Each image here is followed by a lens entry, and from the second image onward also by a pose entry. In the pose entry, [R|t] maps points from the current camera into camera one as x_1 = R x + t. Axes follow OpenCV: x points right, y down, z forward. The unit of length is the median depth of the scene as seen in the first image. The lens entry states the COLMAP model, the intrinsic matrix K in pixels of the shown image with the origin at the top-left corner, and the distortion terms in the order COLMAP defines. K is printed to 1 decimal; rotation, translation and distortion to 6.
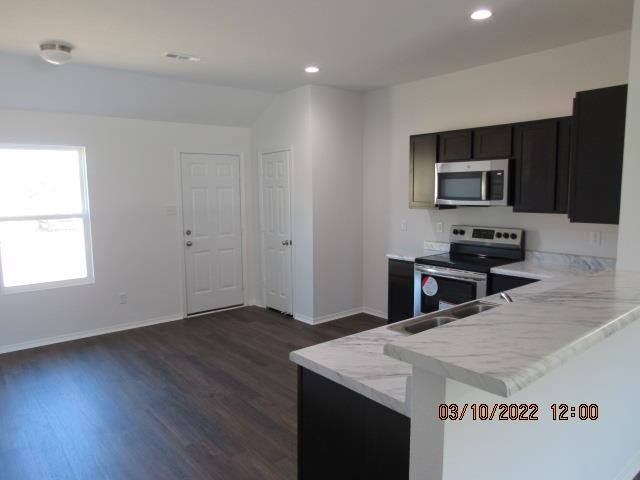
lens RADIAL K [[456.5, 0, 318.2], [0, 456.5, 241.7], [0, 0, 1]] dist [-0.013523, -0.001640]
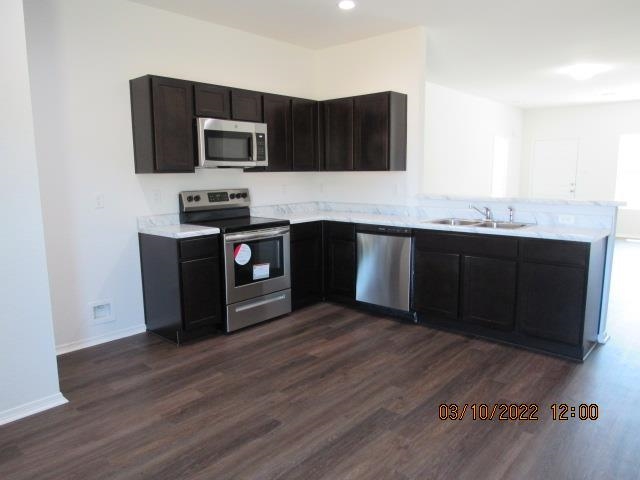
lens RADIAL K [[456.5, 0, 318.2], [0, 456.5, 236.8], [0, 0, 1]] dist [-0.013523, -0.001640]
pose [[-0.139209, -0.129761, 0.981724, -0.687849], [0.121049, 0.981713, 0.146924, -0.054442], [-0.982837, 0.139290, -0.120956, 0.978207]]
